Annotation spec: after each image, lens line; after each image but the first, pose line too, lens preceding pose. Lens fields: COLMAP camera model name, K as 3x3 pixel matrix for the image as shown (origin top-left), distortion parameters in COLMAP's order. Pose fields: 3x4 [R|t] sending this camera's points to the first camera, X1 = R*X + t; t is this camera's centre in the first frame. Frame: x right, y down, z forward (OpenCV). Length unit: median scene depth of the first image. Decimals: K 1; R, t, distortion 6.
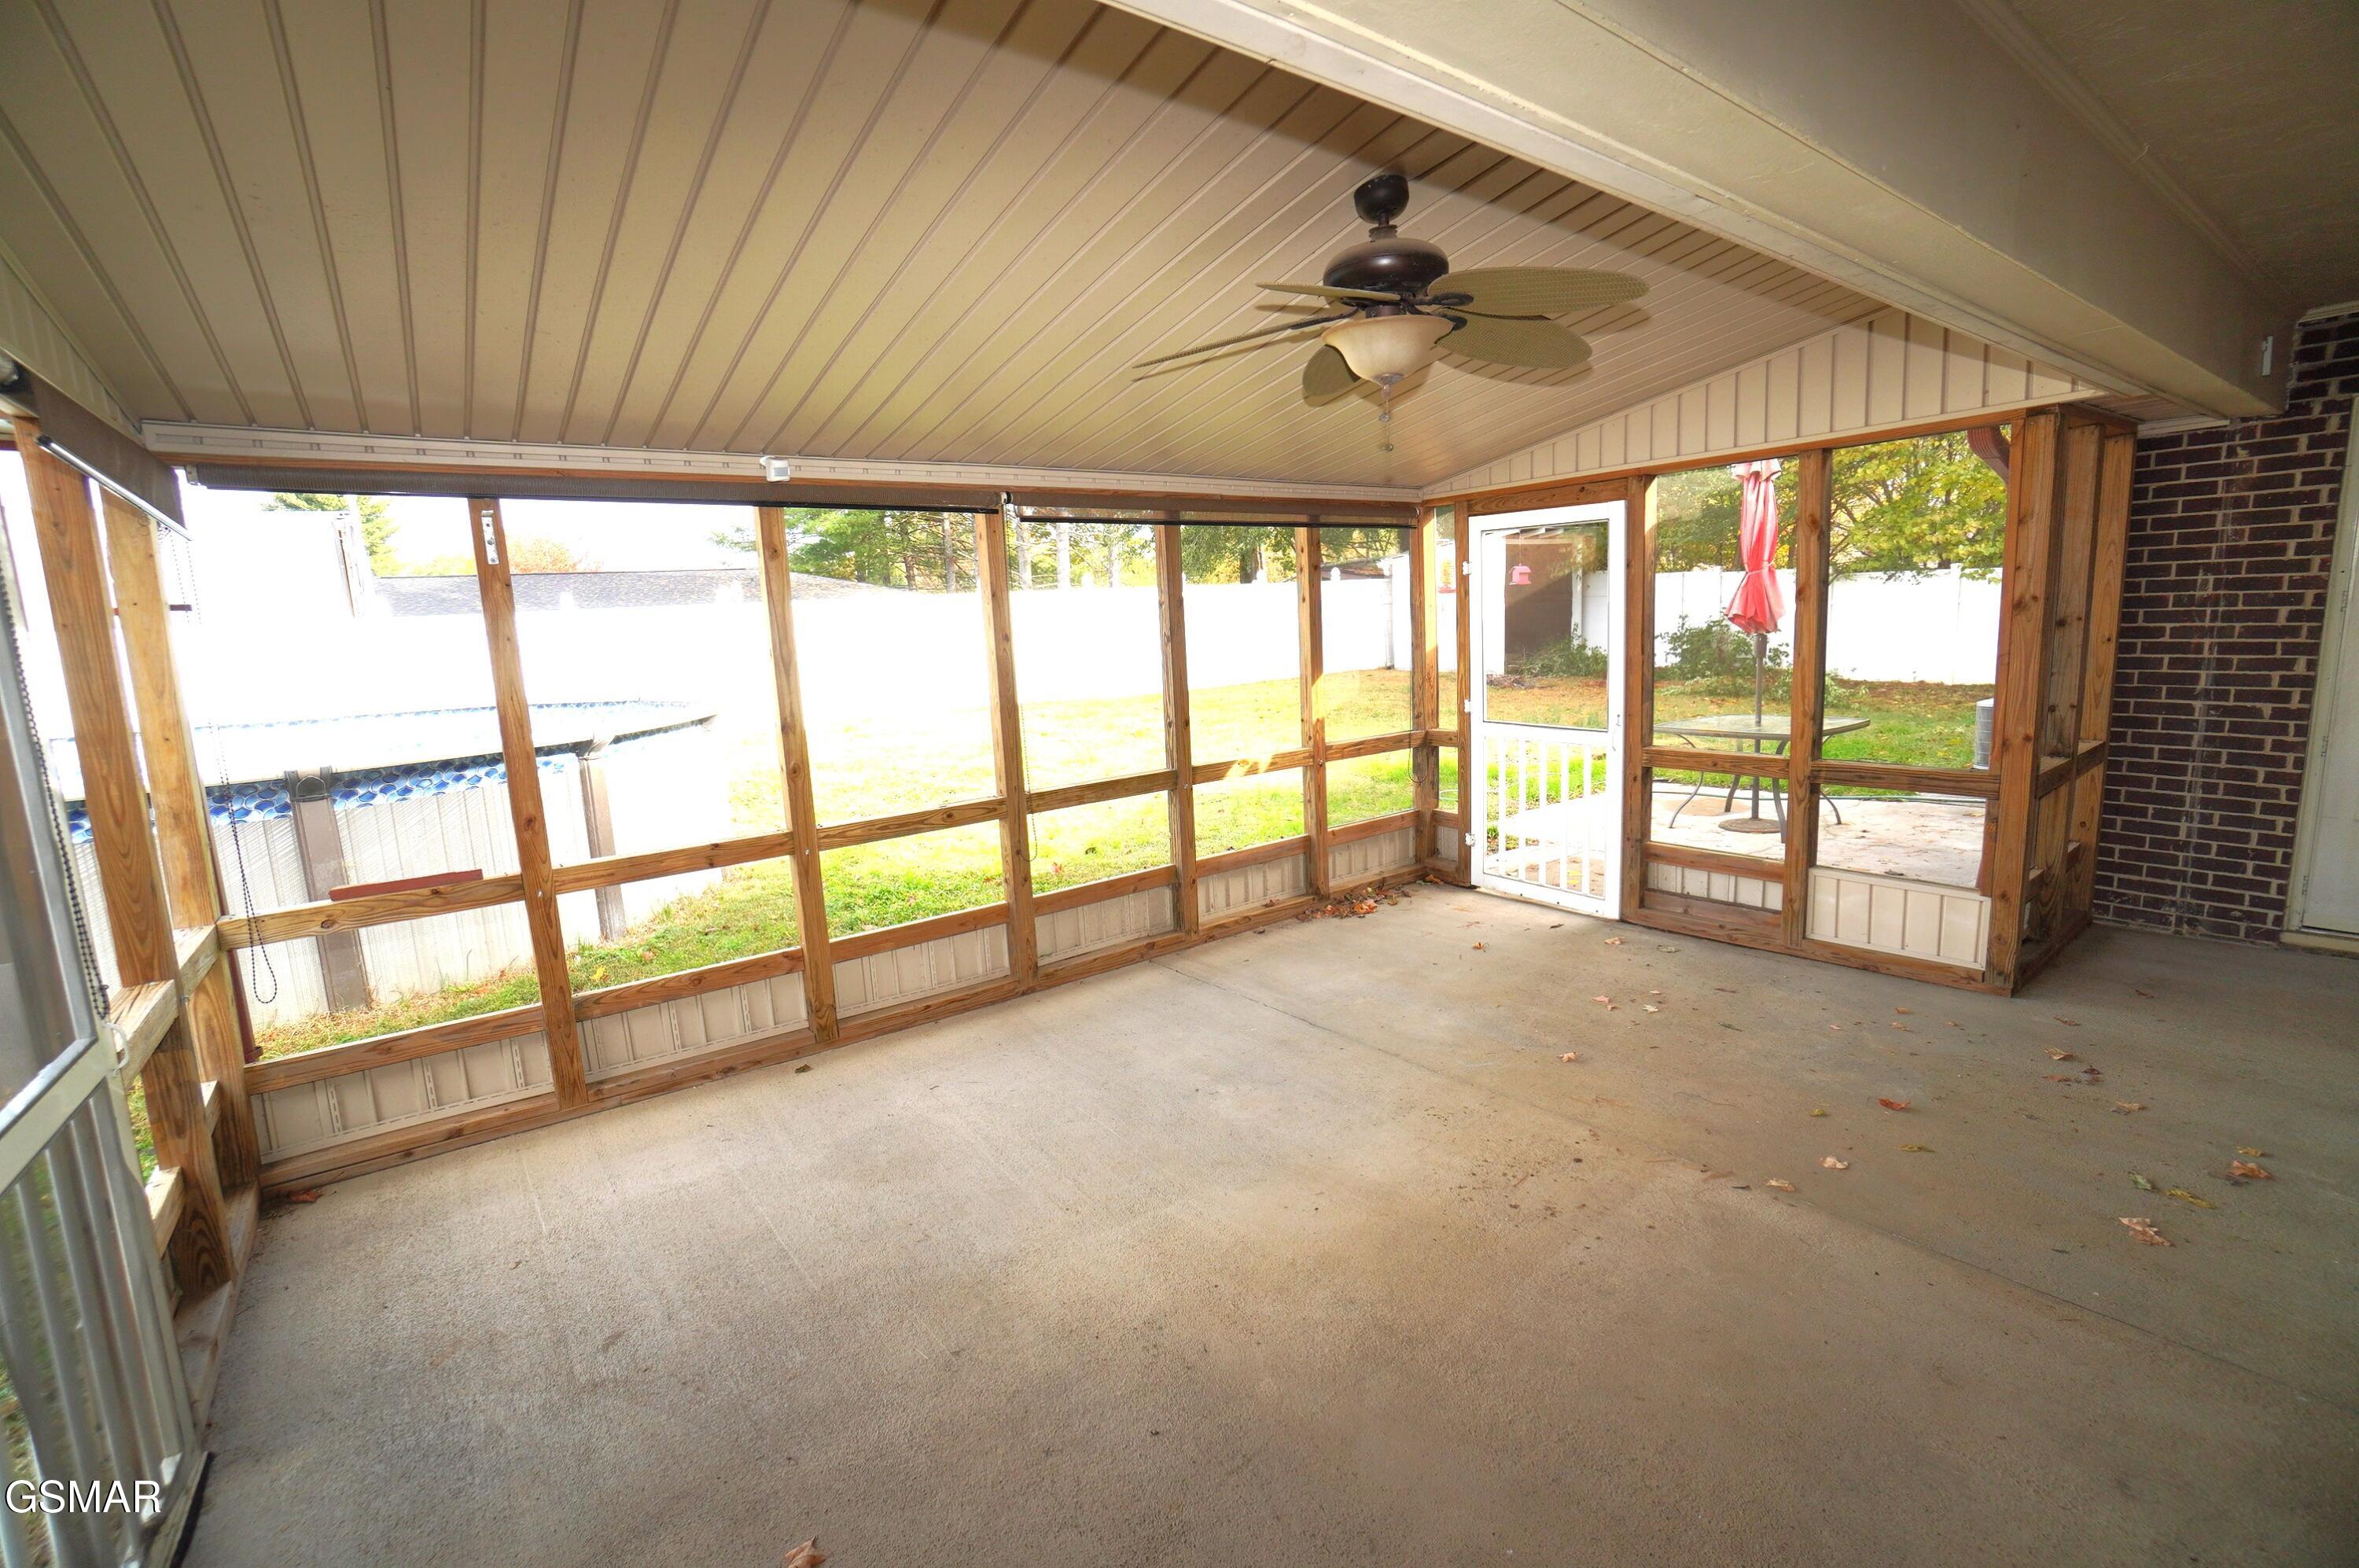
lens RADIAL K [[1029.3, 0, 1169.6], [0, 1029.3, 770.5], [0, 0, 1]] dist [-0.053286, 0.003364]
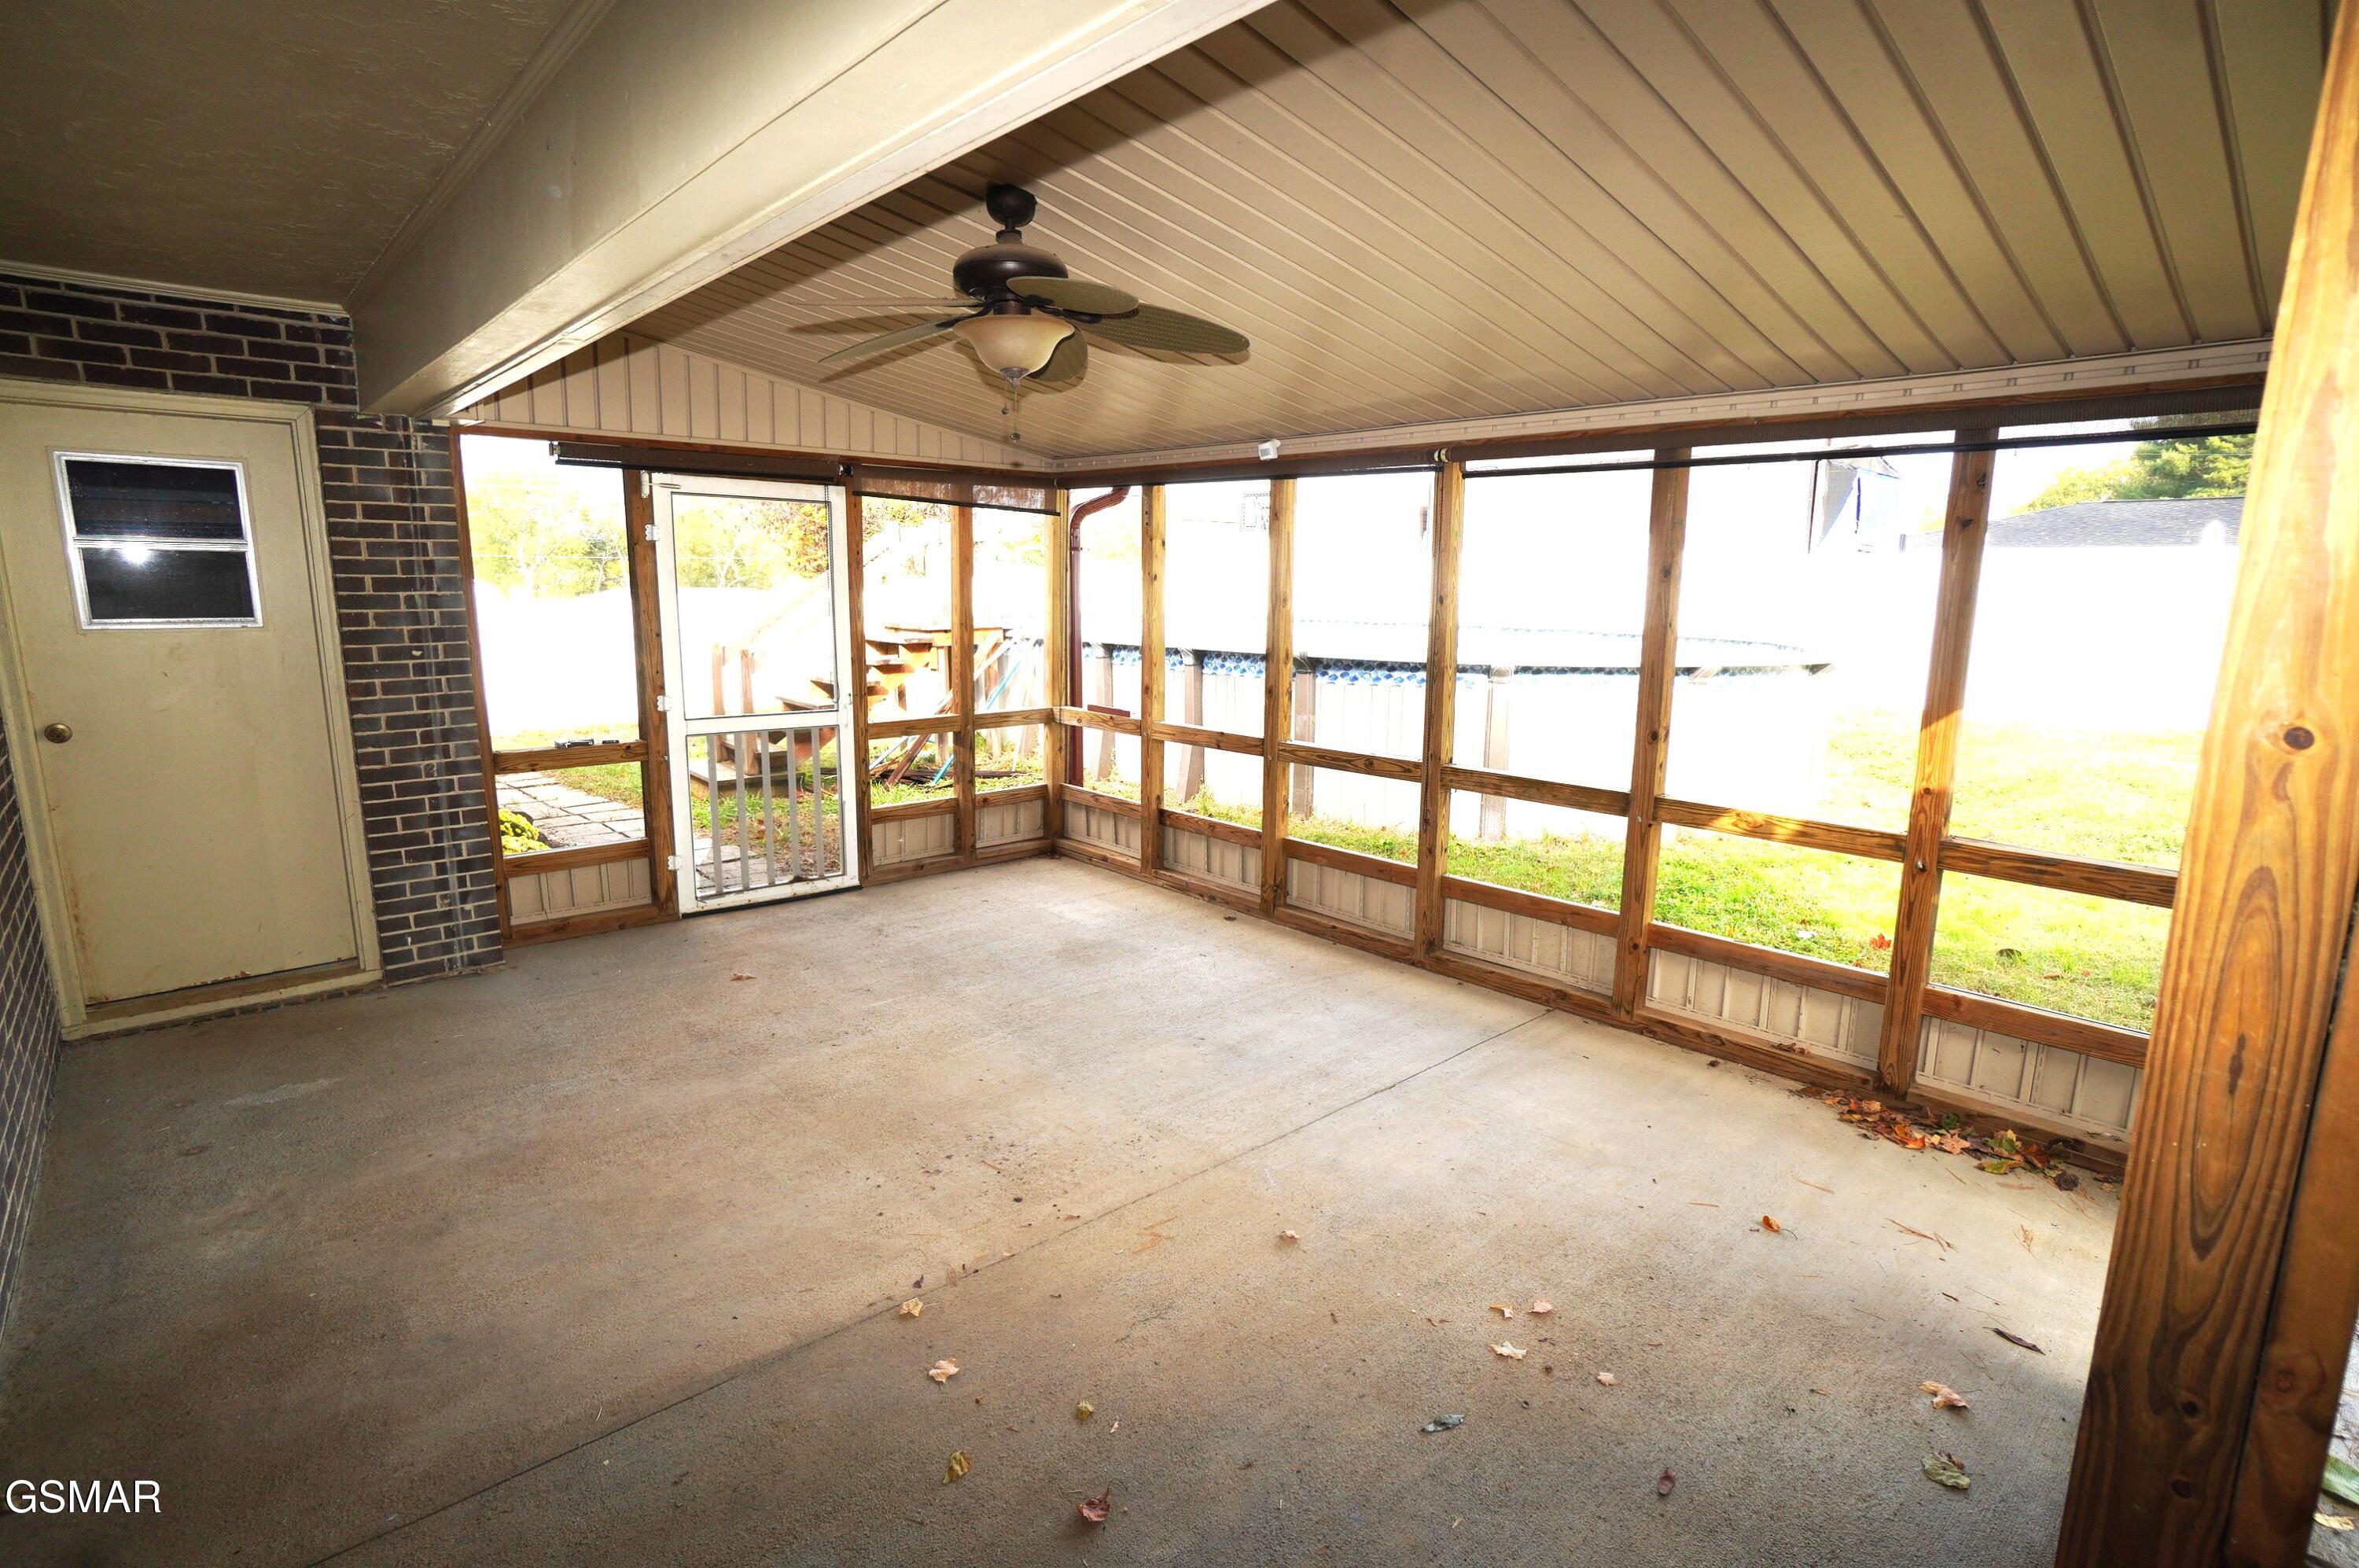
lens RADIAL K [[1139.0, 0, 1169.9], [0, 1139.0, 777.9], [0, 0, 1]] dist [-0.045215, -0.000421]
pose [[0.094856, 0.219867, -0.970907, 0.792682], [-0.161661, 0.965761, 0.202907, -0.127474], [0.982277, 0.137711, 0.127152, 0.568991]]
